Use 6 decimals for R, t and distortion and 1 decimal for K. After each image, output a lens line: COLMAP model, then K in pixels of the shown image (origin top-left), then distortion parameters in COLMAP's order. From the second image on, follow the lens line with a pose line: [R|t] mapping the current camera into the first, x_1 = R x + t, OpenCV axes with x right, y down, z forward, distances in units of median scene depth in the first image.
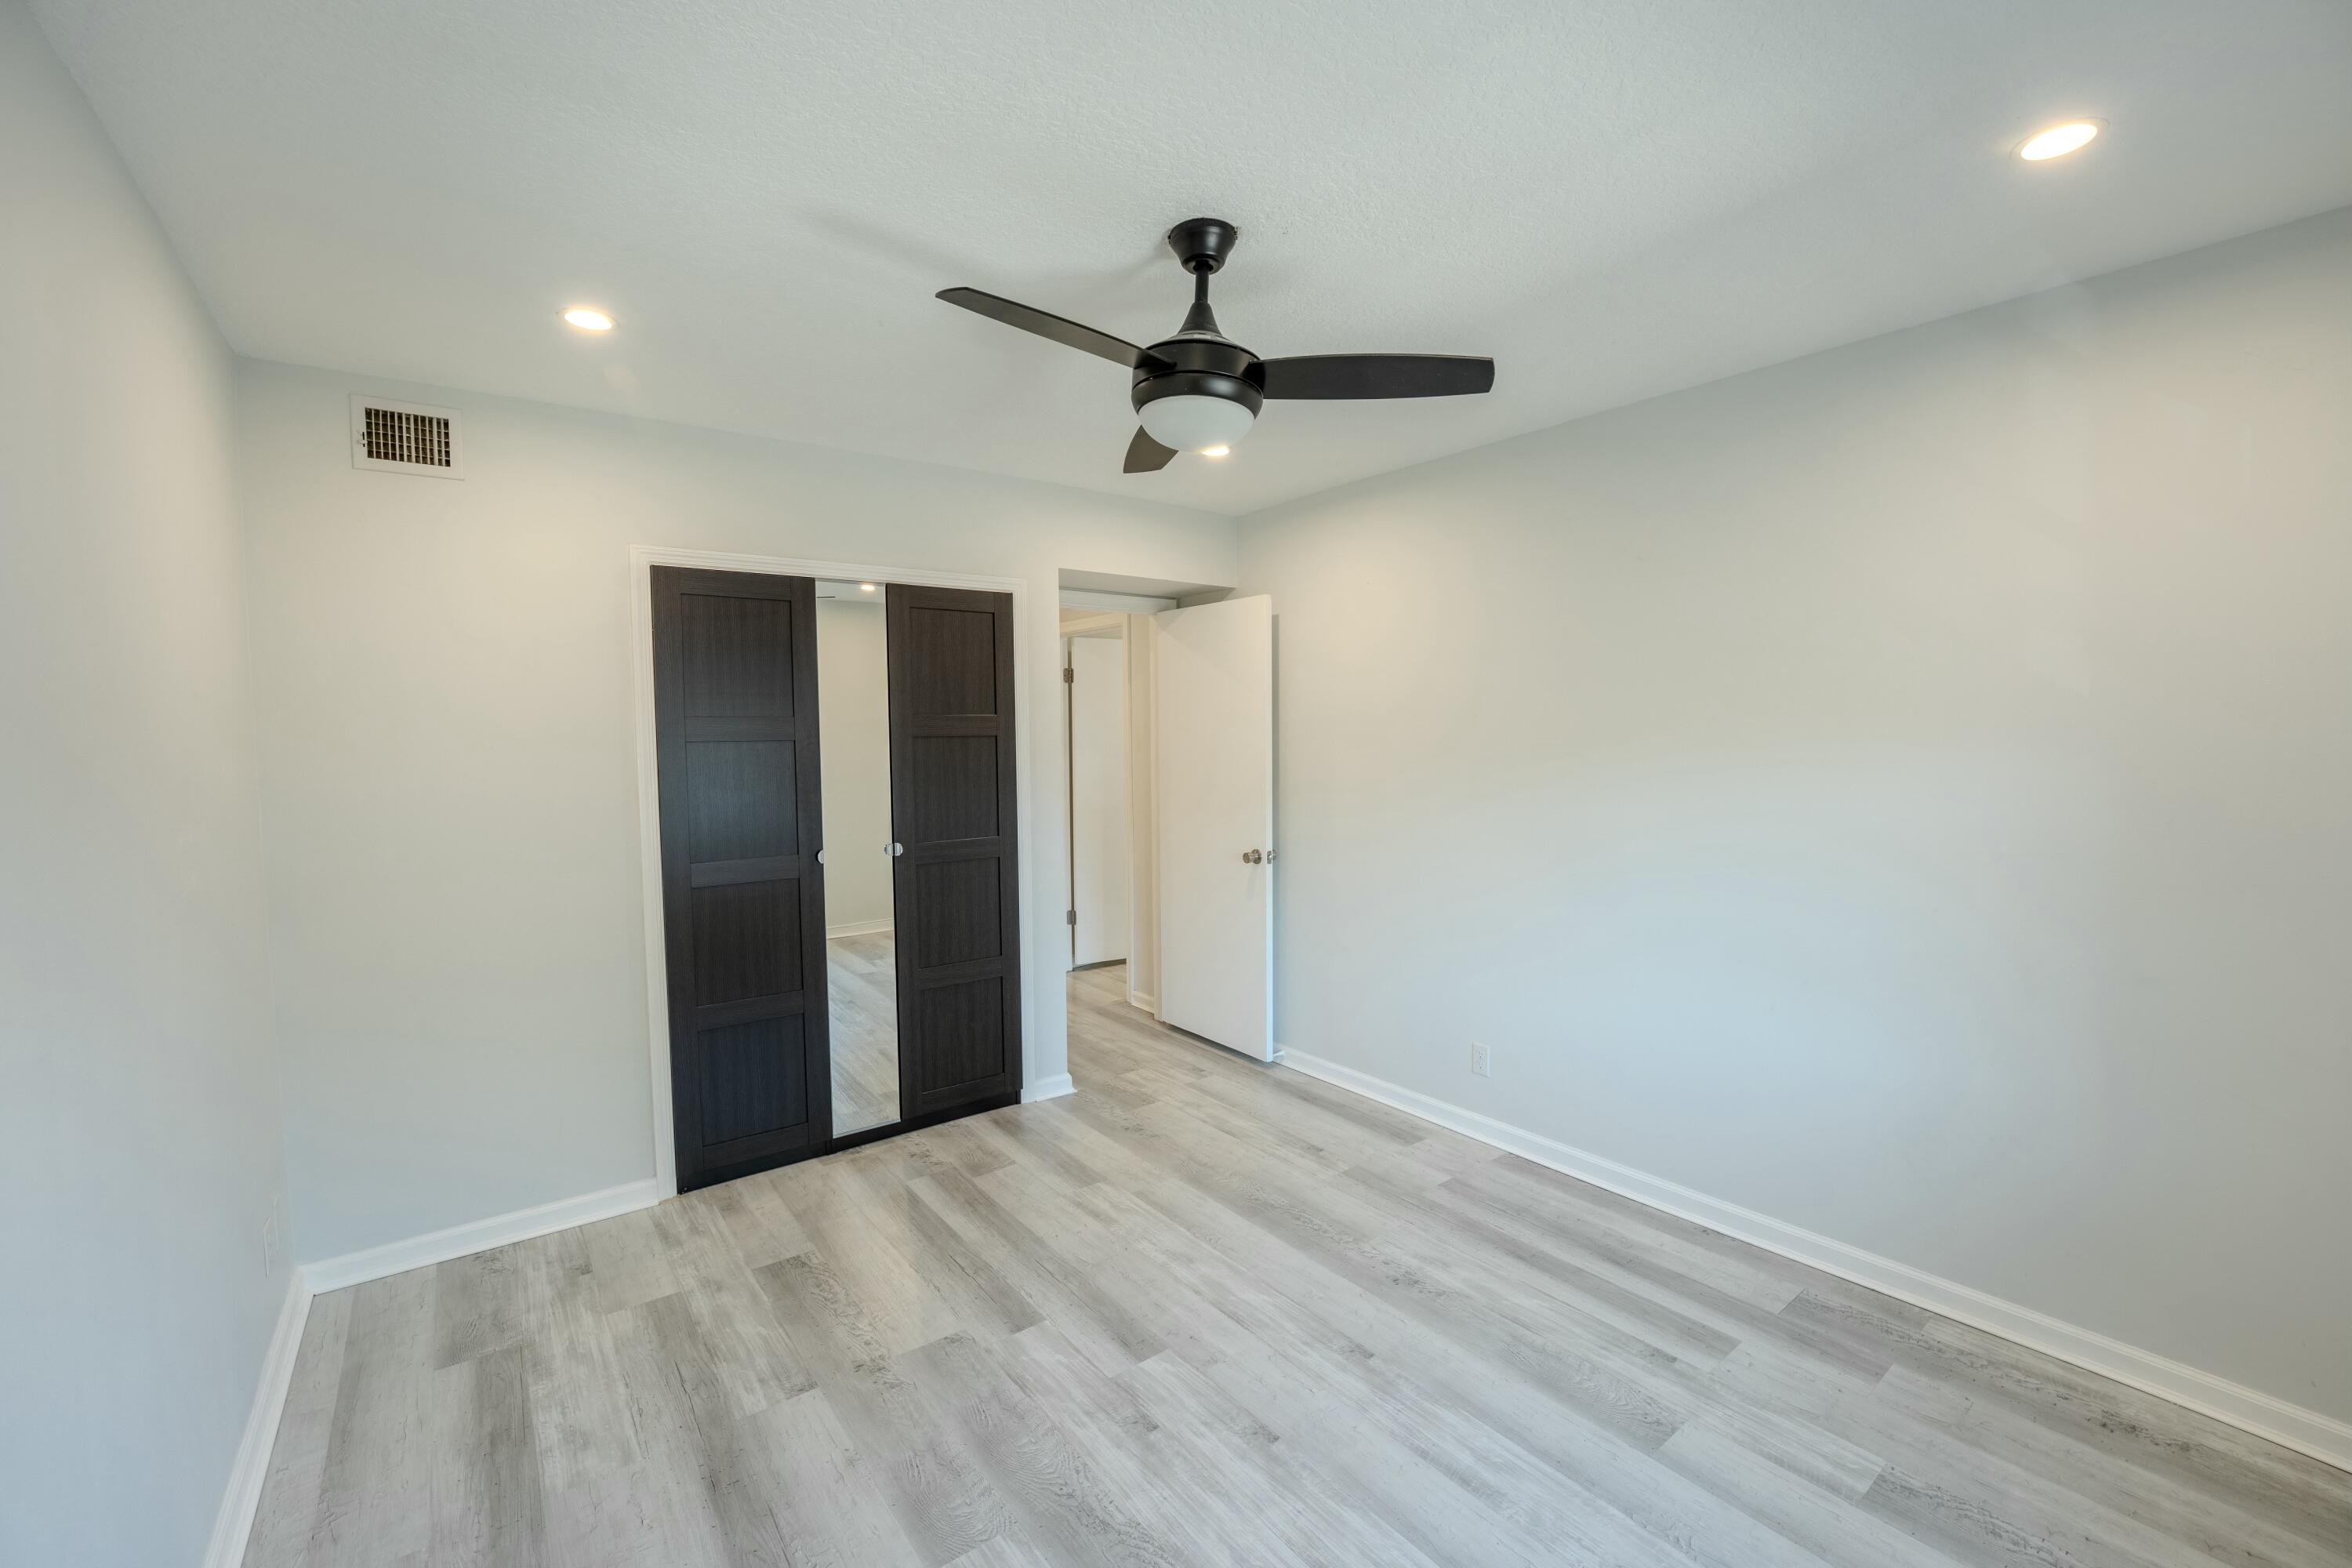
lens RADIAL K [[974.8, 0, 1176.0], [0, 974.8, 784.0], [0, 0, 1]] dist [-0.019253, 0.002753]
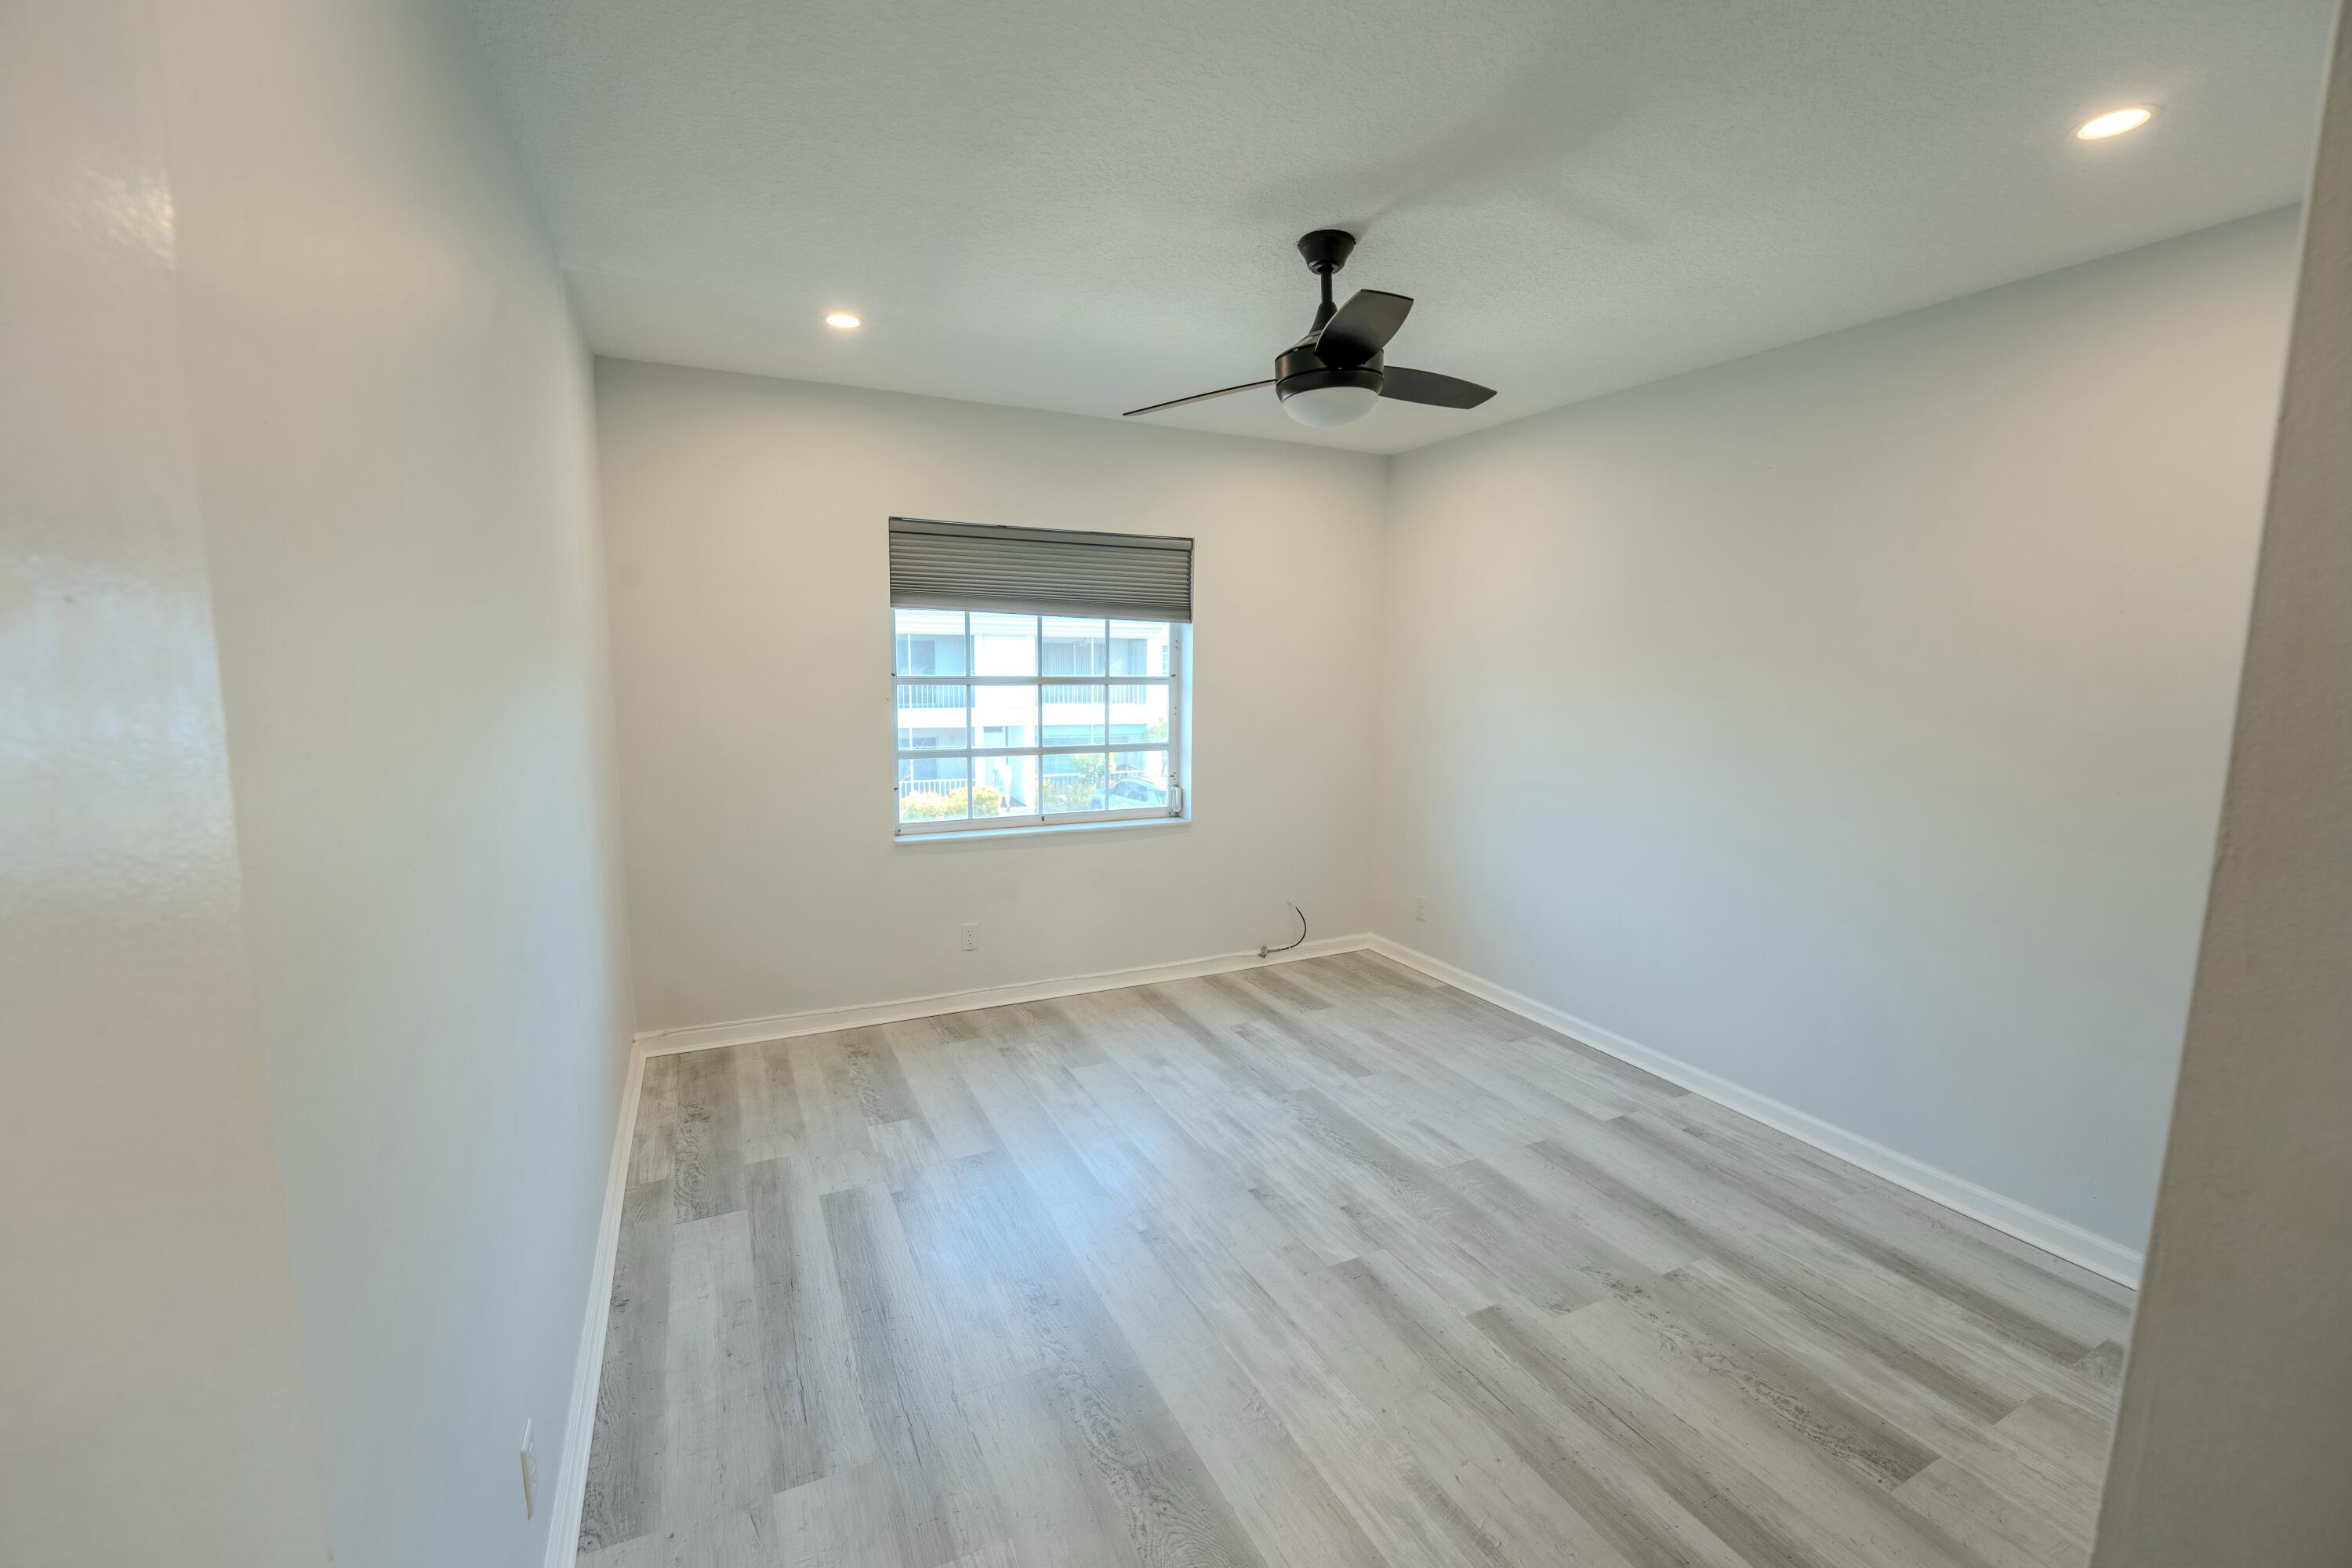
lens RADIAL K [[974.8, 0, 1176.0], [0, 974.8, 784.0], [0, 0, 1]] dist [-0.019253, 0.002753]
pose [[-0.981466, -0.027524, 0.189648, -0.029335], [0.007317, 0.983527, 0.180612, -0.103560], [-0.191495, 0.178652, -0.965097, 1.945888]]
